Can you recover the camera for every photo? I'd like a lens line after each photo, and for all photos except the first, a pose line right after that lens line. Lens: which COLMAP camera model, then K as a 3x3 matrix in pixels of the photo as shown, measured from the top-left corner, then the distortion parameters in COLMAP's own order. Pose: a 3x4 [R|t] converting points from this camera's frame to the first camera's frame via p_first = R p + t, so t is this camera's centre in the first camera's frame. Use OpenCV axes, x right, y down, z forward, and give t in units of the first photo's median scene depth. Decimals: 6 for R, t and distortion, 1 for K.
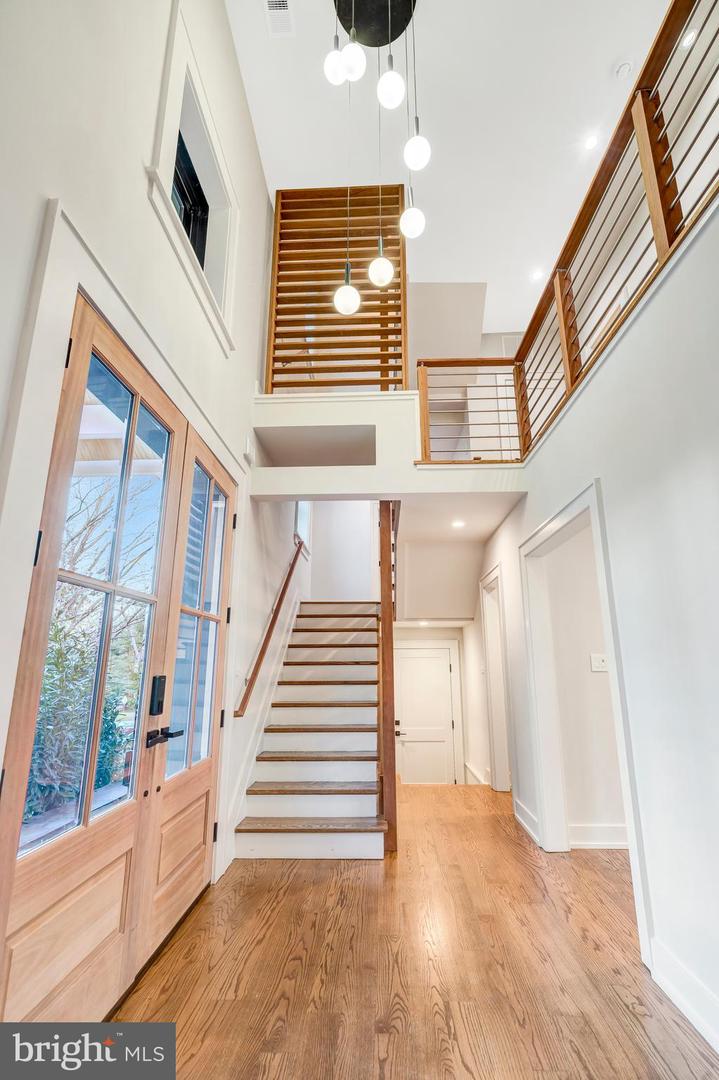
lens RADIAL K [[504.1, 0, 362.3], [0, 504.1, 539.4], [0, 0, 1]] dist [-0.002731, 0.002652]
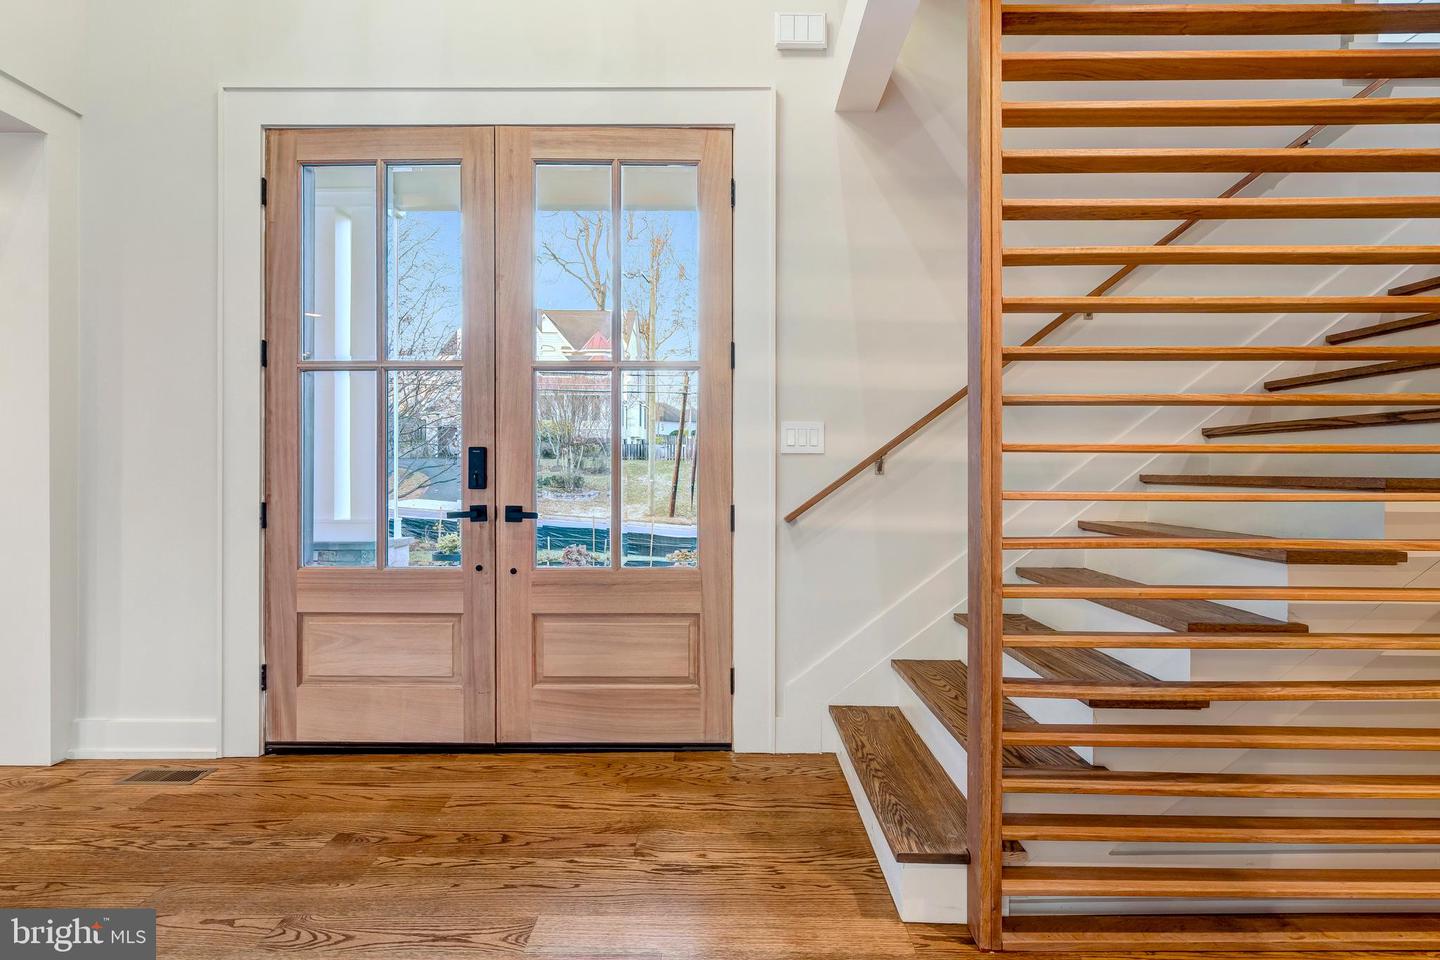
lens RADIAL K [[672.2, 0, 720.9], [0, 672.2, 466.3], [0, 0, 1]] dist [-0.002731, 0.002652]
pose [[0.023069, 0.006160, -0.999715, 0.852441], [0.237913, 0.971219, 0.011474, 0.414504], [0.971012, -0.238110, 0.020940, 1.476992]]
